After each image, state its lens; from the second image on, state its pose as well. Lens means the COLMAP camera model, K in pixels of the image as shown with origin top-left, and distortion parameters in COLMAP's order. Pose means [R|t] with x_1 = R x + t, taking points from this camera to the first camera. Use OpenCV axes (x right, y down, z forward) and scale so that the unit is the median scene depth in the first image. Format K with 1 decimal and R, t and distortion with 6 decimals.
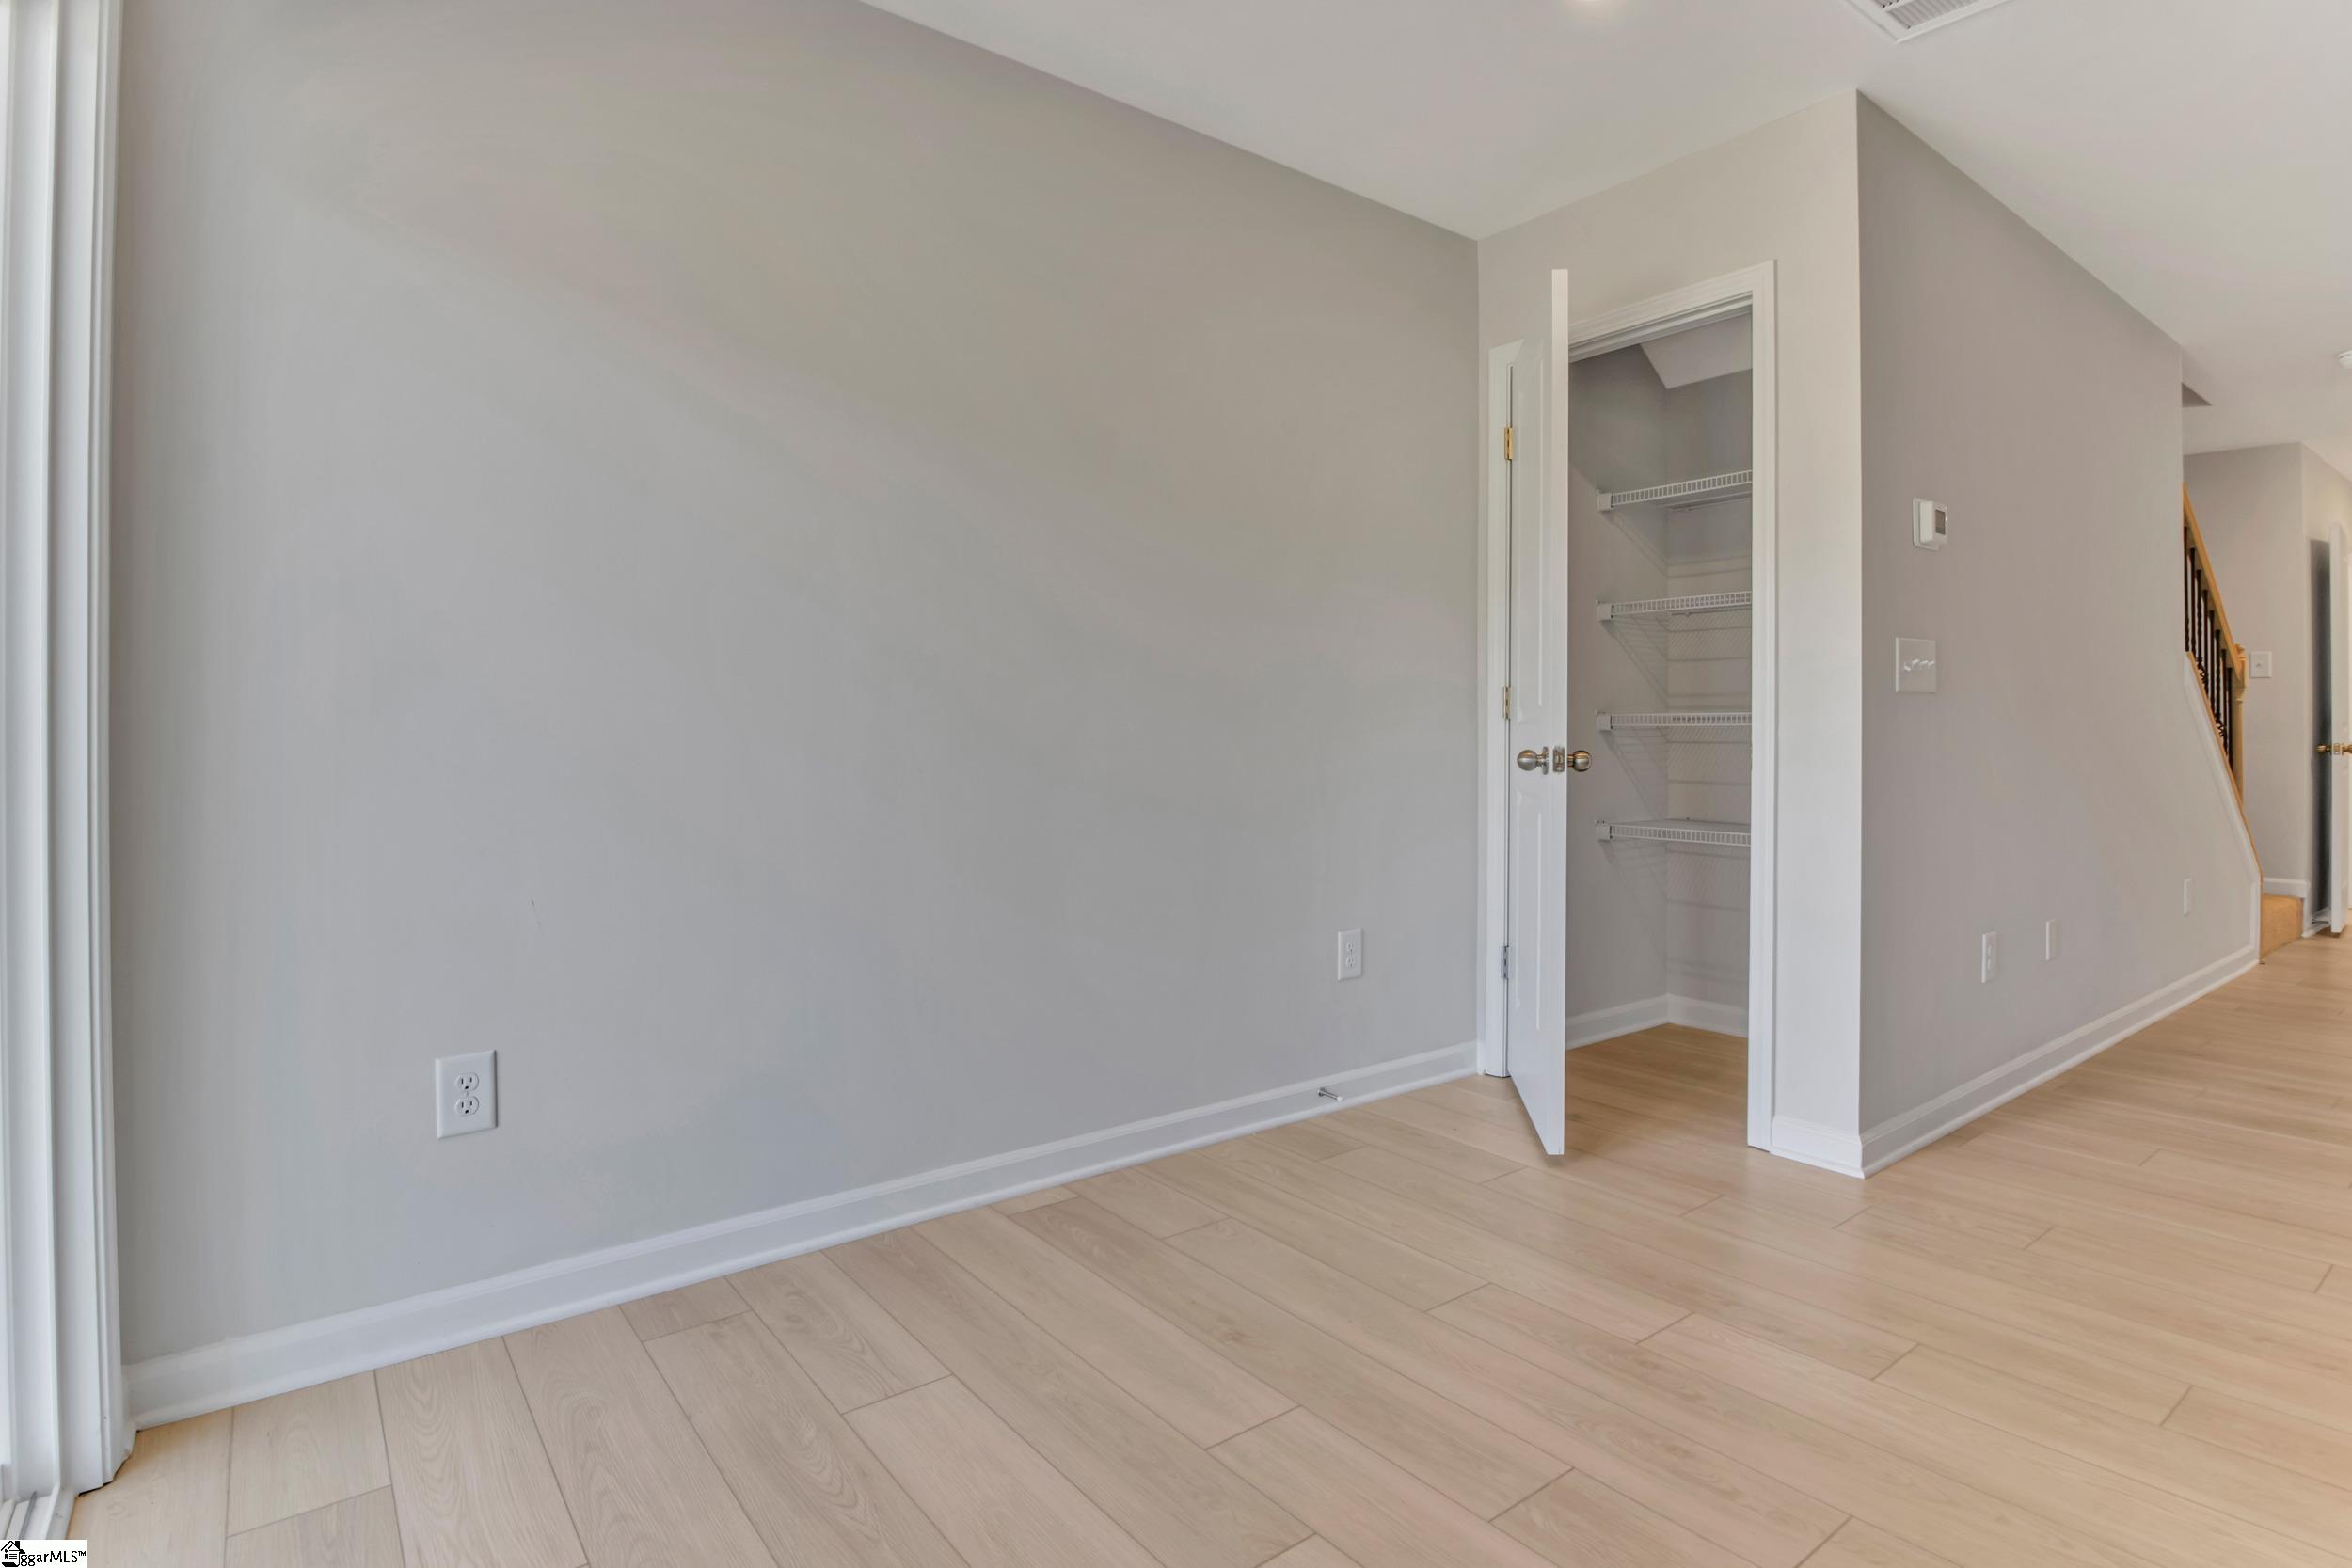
lens RADIAL K [[1147.4, 0, 1151.9], [0, 1147.4, 748.7], [0, 0, 1]] dist [-0.021614, -0.002239]
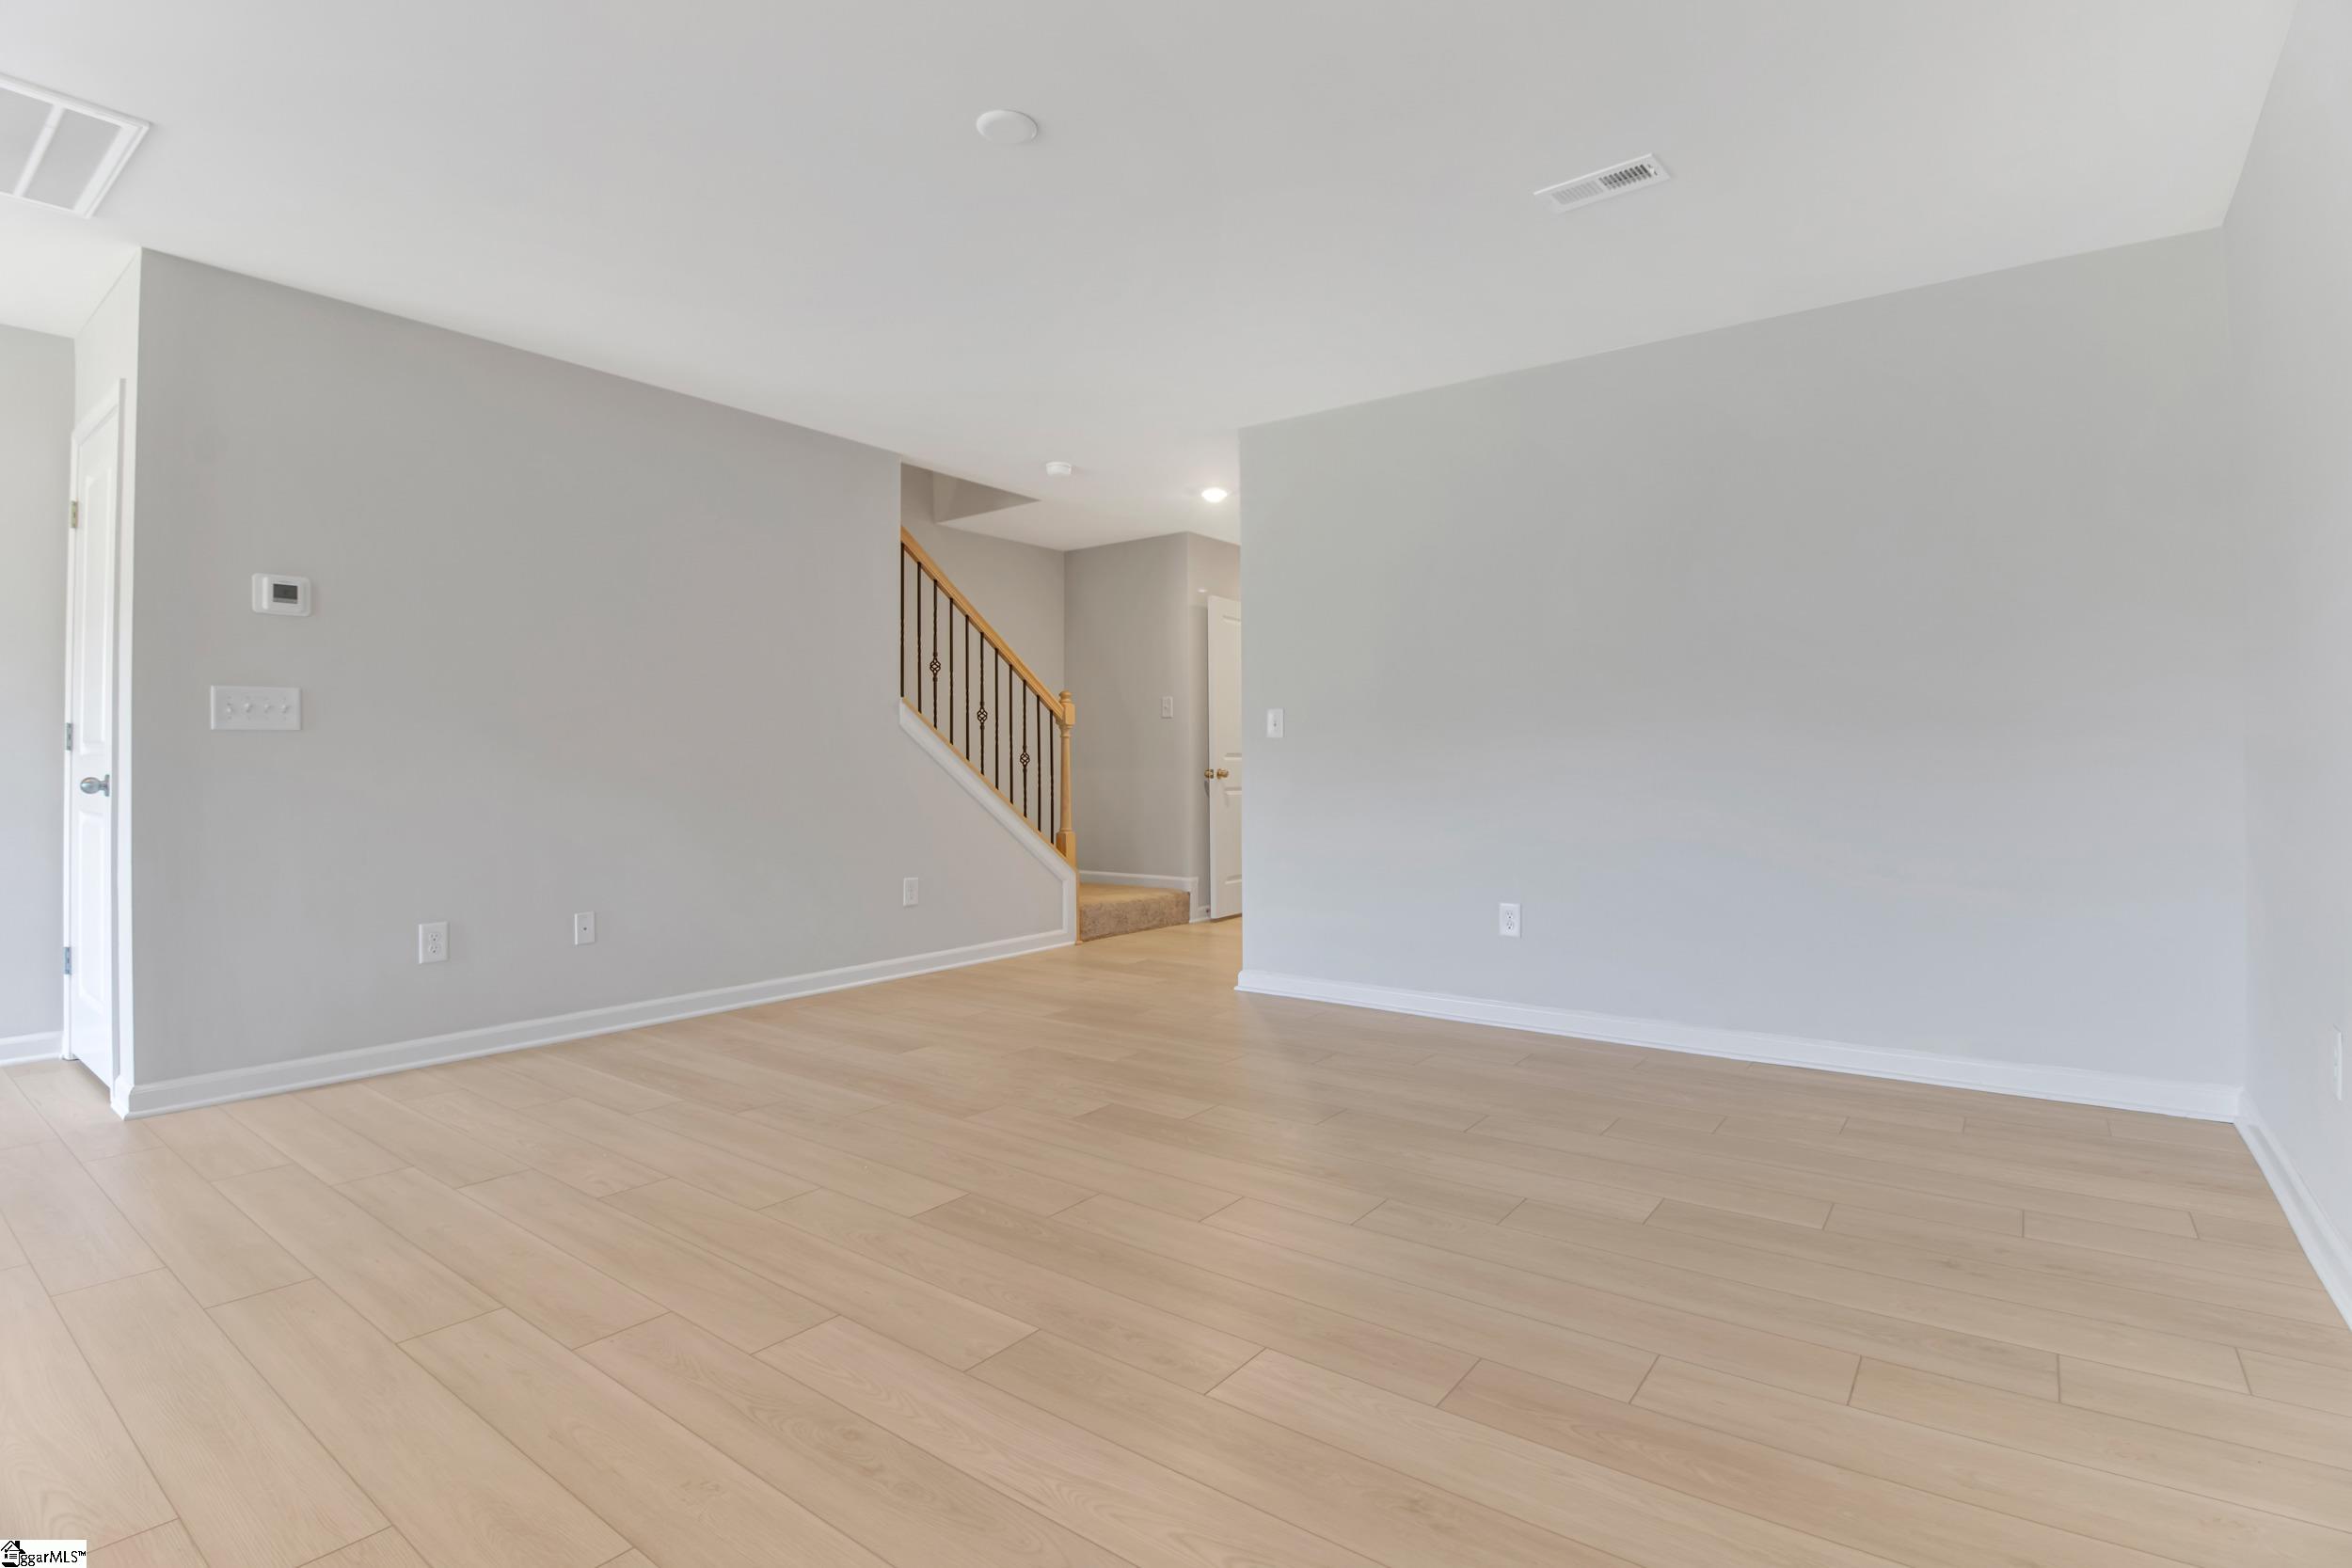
lens RADIAL K [[1147.4, 0, 1267.5], [0, 1147.4, 783.8], [0, 0, 1]] dist [-0.021614, -0.002239]
pose [[0.959527, -0.004568, 0.281581, 1.548844], [0.002870, 0.999975, 0.006442, 0.006321], [-0.281603, -0.005373, 0.959516, -0.569612]]
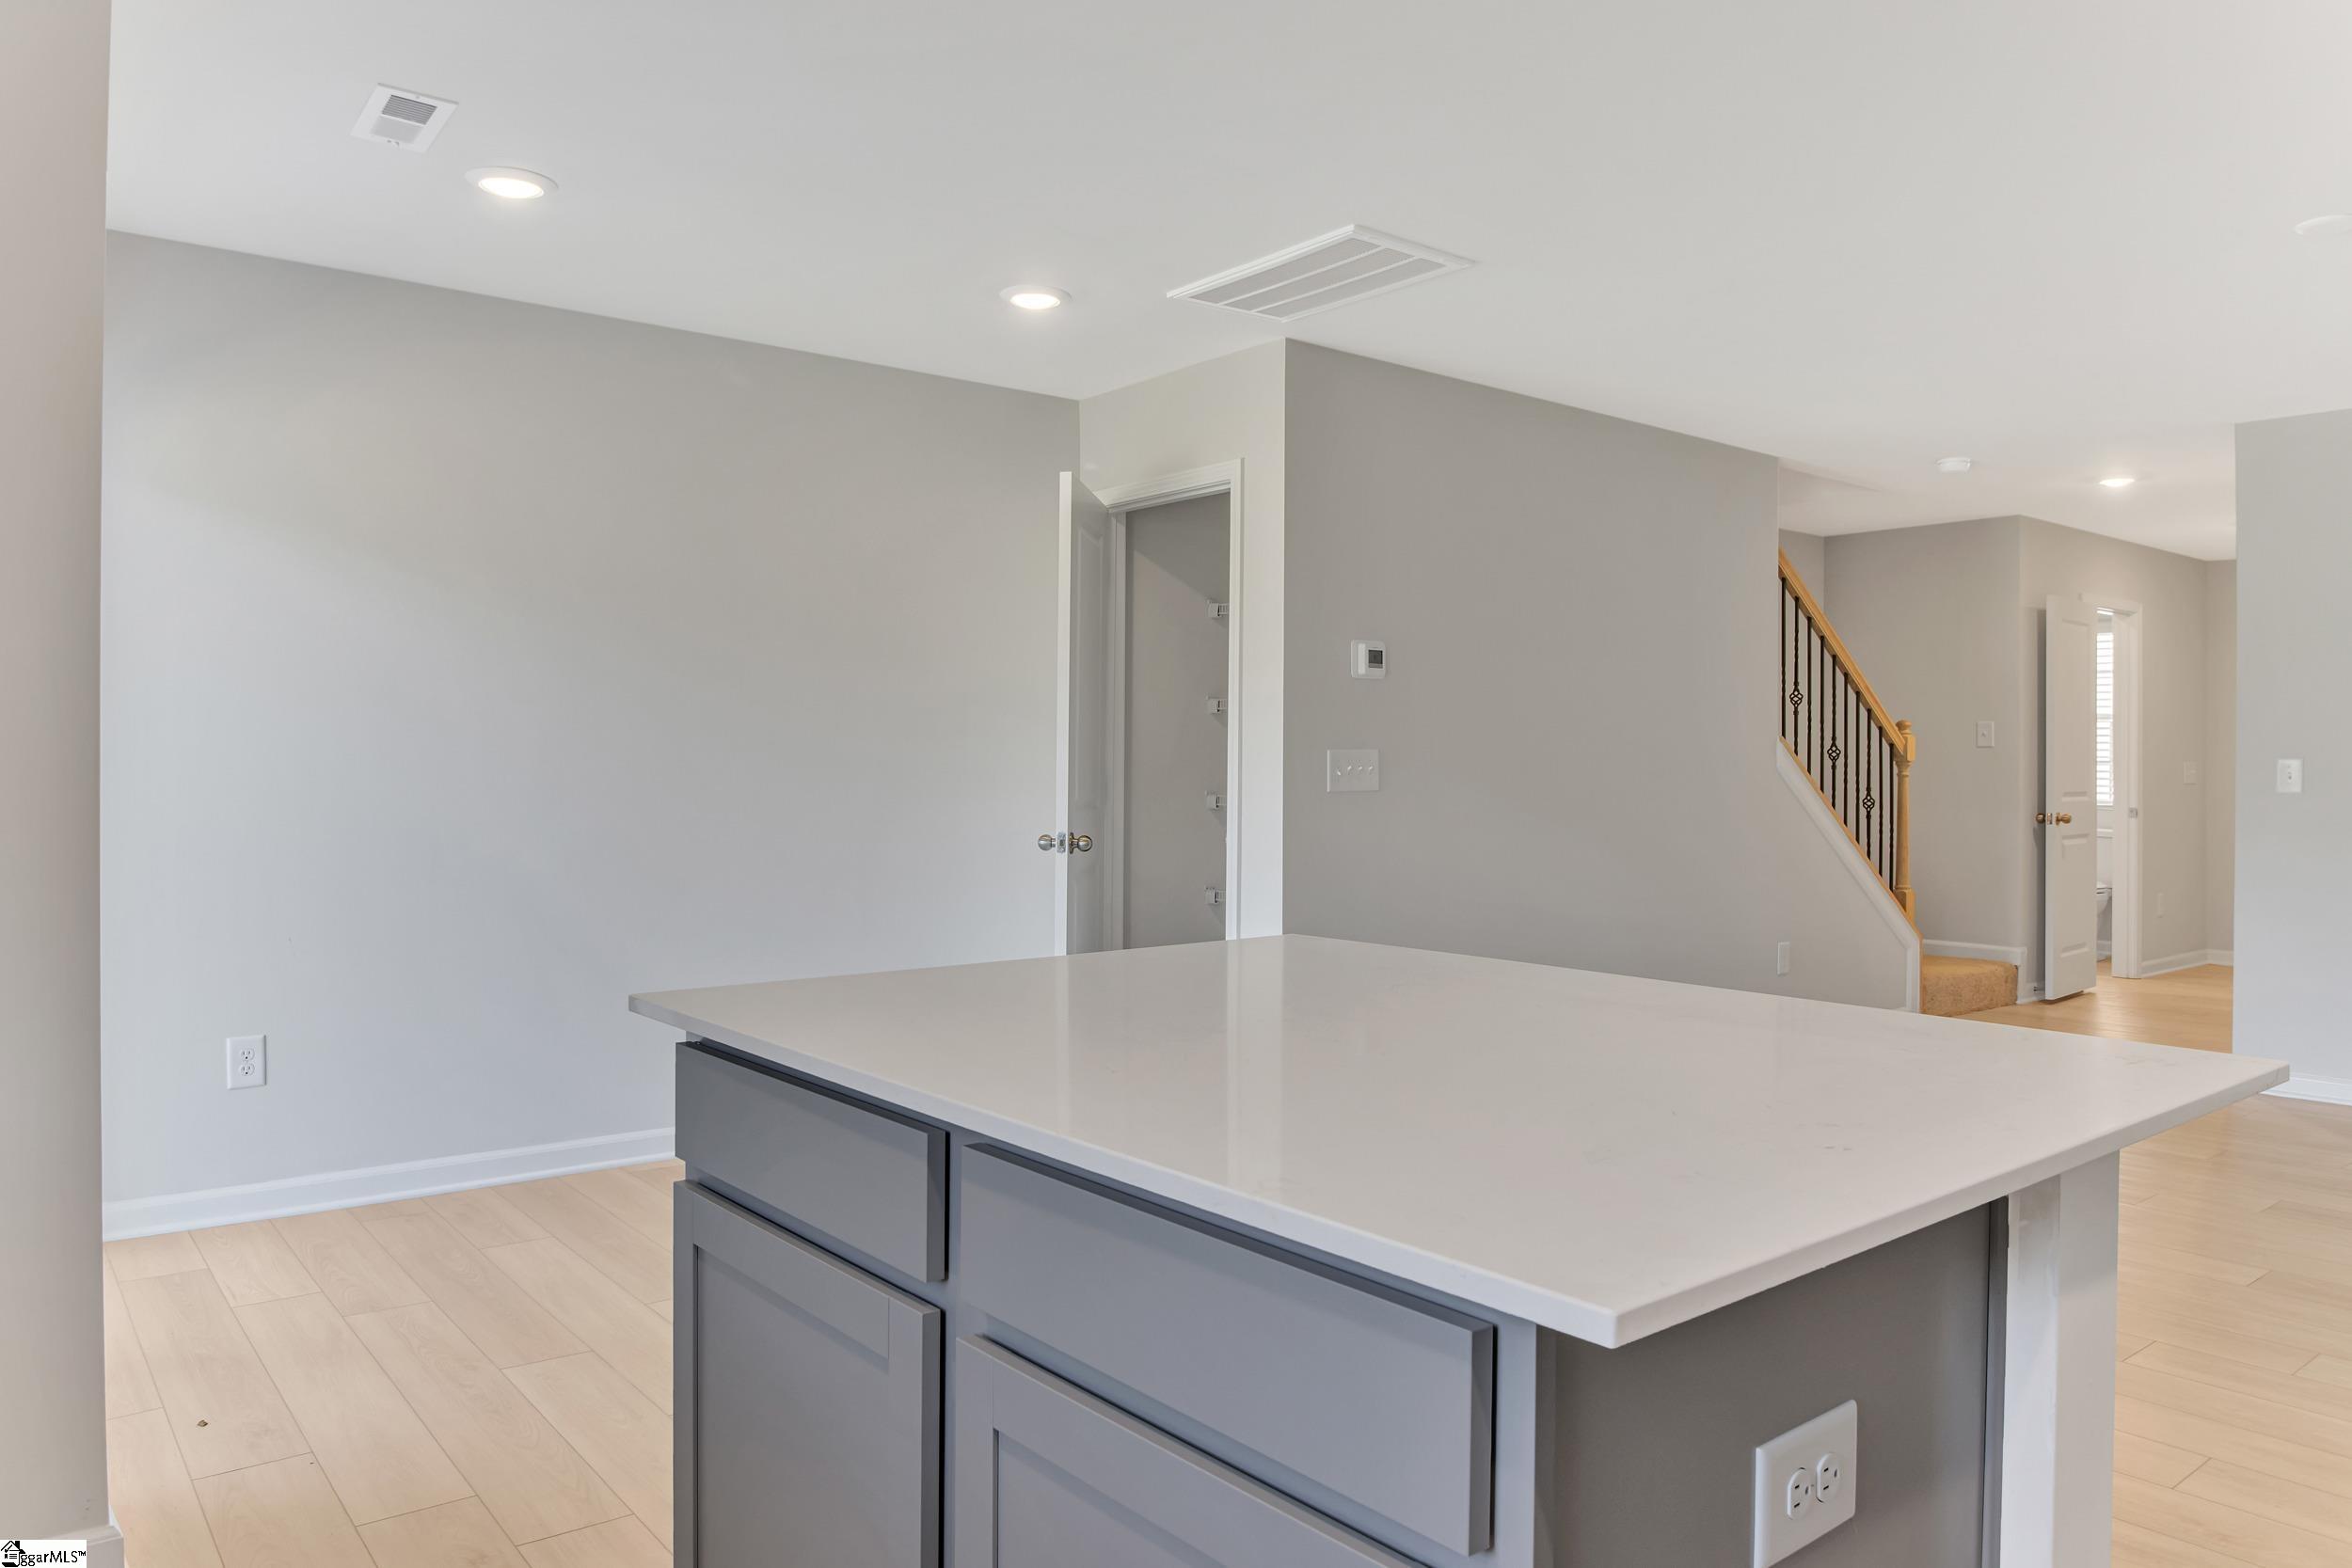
lens RADIAL K [[1638.7, 0, 1185.9], [0, 1638.7, 789.3], [0, 0, 1]] dist [-0.031457, 0.006347]
pose [[0.999771, 0.006513, 0.020382, 0.493098], [-0.006765, 0.999901, 0.012309, -0.081760], [-0.020300, -0.012444, 0.999716, -0.963986]]
